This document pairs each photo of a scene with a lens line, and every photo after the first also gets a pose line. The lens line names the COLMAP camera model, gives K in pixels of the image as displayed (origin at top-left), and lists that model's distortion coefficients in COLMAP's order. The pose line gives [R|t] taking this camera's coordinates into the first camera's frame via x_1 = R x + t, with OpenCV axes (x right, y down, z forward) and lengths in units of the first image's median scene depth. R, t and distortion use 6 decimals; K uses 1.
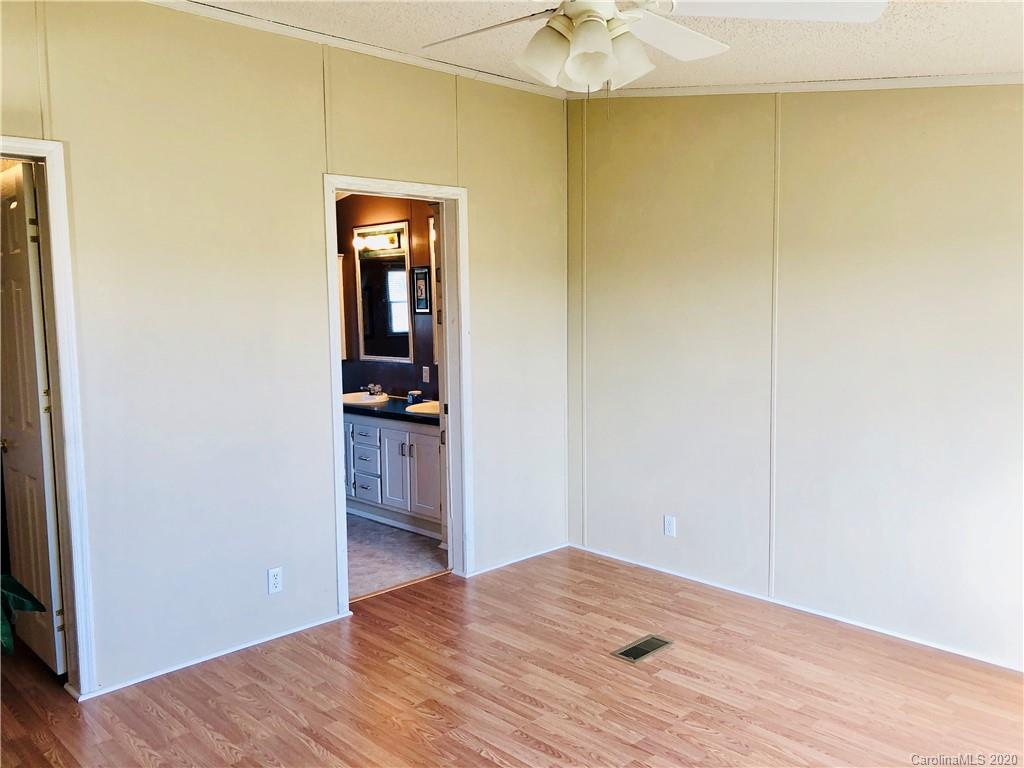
lens RADIAL K [[832.1, 0, 516.2], [0, 832.1, 387.1], [0, 0, 1]] dist [0.047934, -0.045439]
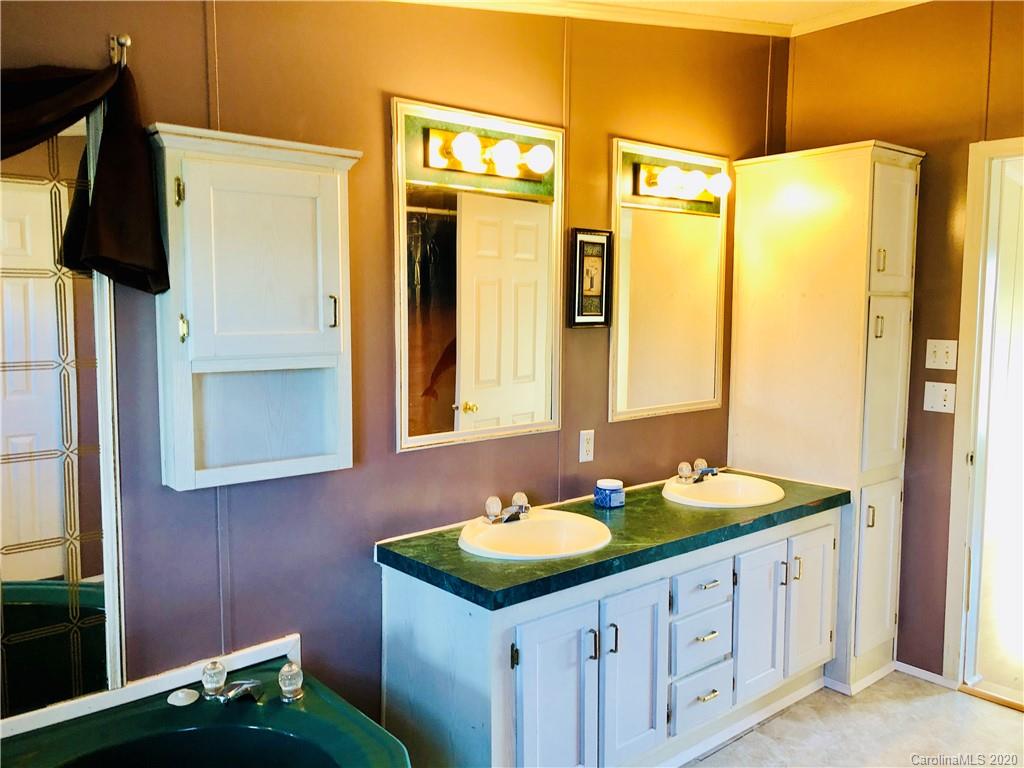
lens RADIAL K [[832.1, 0, 511.5], [0, 832.1, 380.2], [0, 0, 1]] dist [0.047934, -0.045439]
pose [[0.067043, -0.089483, 0.993729, -0.598617], [0.082720, 0.993040, 0.083841, -0.099042], [-0.994315, 0.076580, 0.073978, 0.989022]]
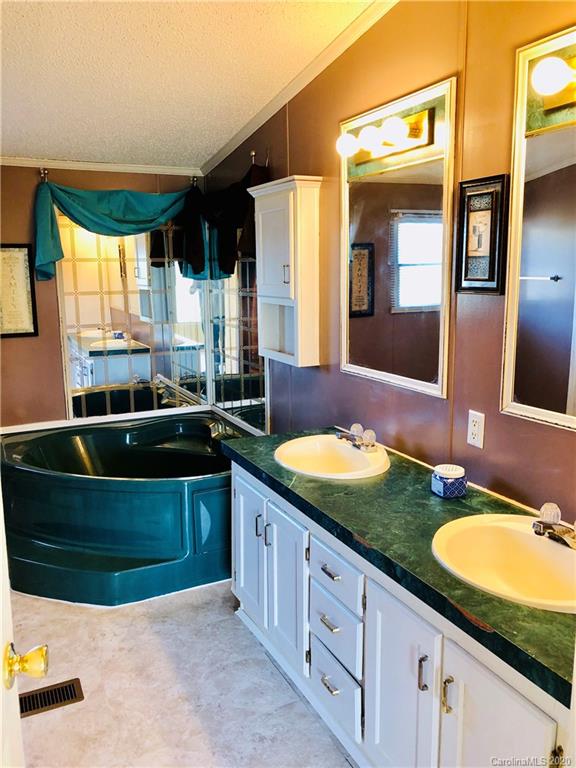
lens RADIAL K [[624.1, 0, 313.1], [0, 624.1, 377.1], [0, 0, 1]] dist [0.047934, -0.045439]
pose [[0.962828, 0.063884, -0.262451, -0.104172], [-0.044754, 0.995930, 0.078238, -0.064052], [0.266381, -0.063584, 0.961768, 0.645366]]
